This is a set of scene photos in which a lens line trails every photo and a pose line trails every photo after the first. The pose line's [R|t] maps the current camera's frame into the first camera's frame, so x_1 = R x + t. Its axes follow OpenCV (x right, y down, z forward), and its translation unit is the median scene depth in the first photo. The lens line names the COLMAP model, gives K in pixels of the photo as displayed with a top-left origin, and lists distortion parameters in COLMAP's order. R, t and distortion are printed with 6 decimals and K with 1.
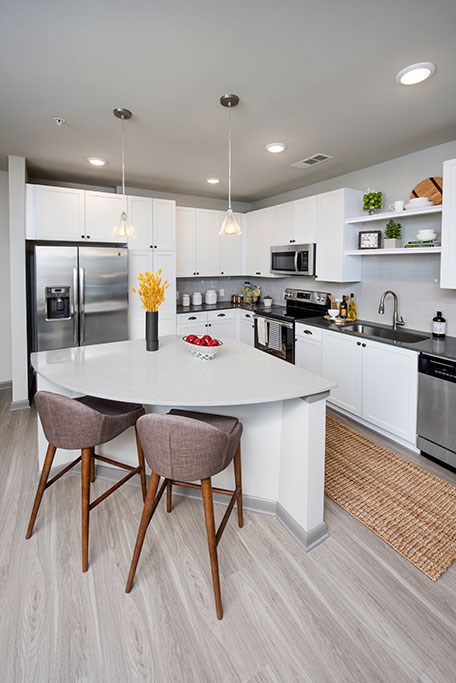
lens RADIAL K [[259.6, 0, 228.3], [0, 259.6, 263.2], [0, 0, 1]] dist [0.000648, 0.000054]
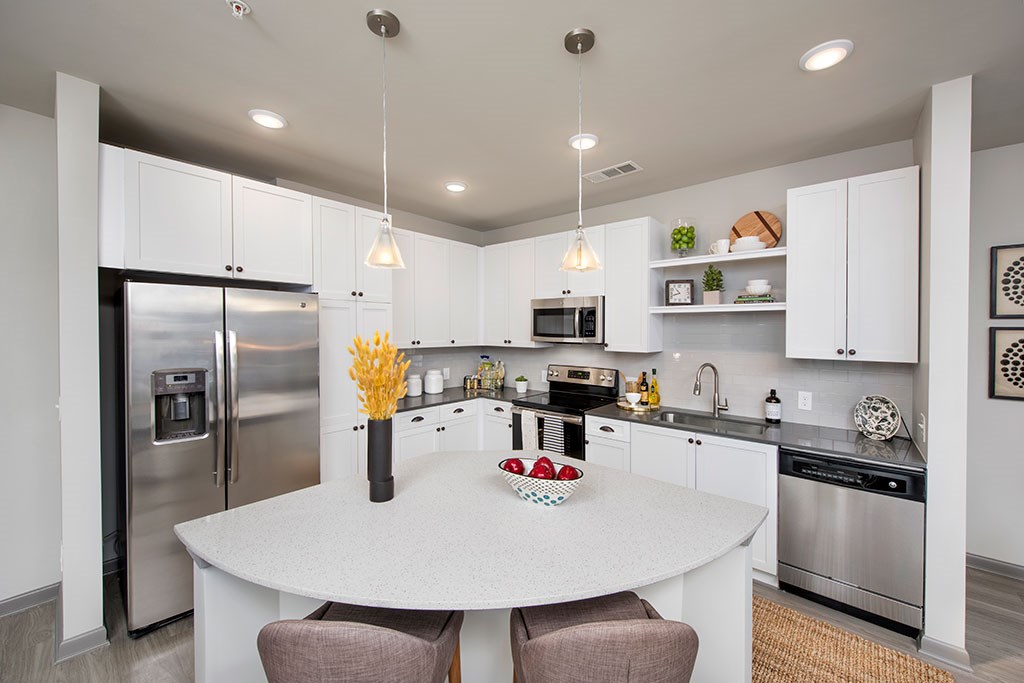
lens RADIAL K [[389.3, 0, 509.8], [0, 389.3, 324.2], [0, 0, 1]] dist [0.000648, 0.000054]
pose [[0.960253, 0.004314, 0.279099, -0.199552], [-0.000942, 0.999925, -0.012216, 0.010587], [-0.279131, 0.011467, 0.960185, 0.110155]]
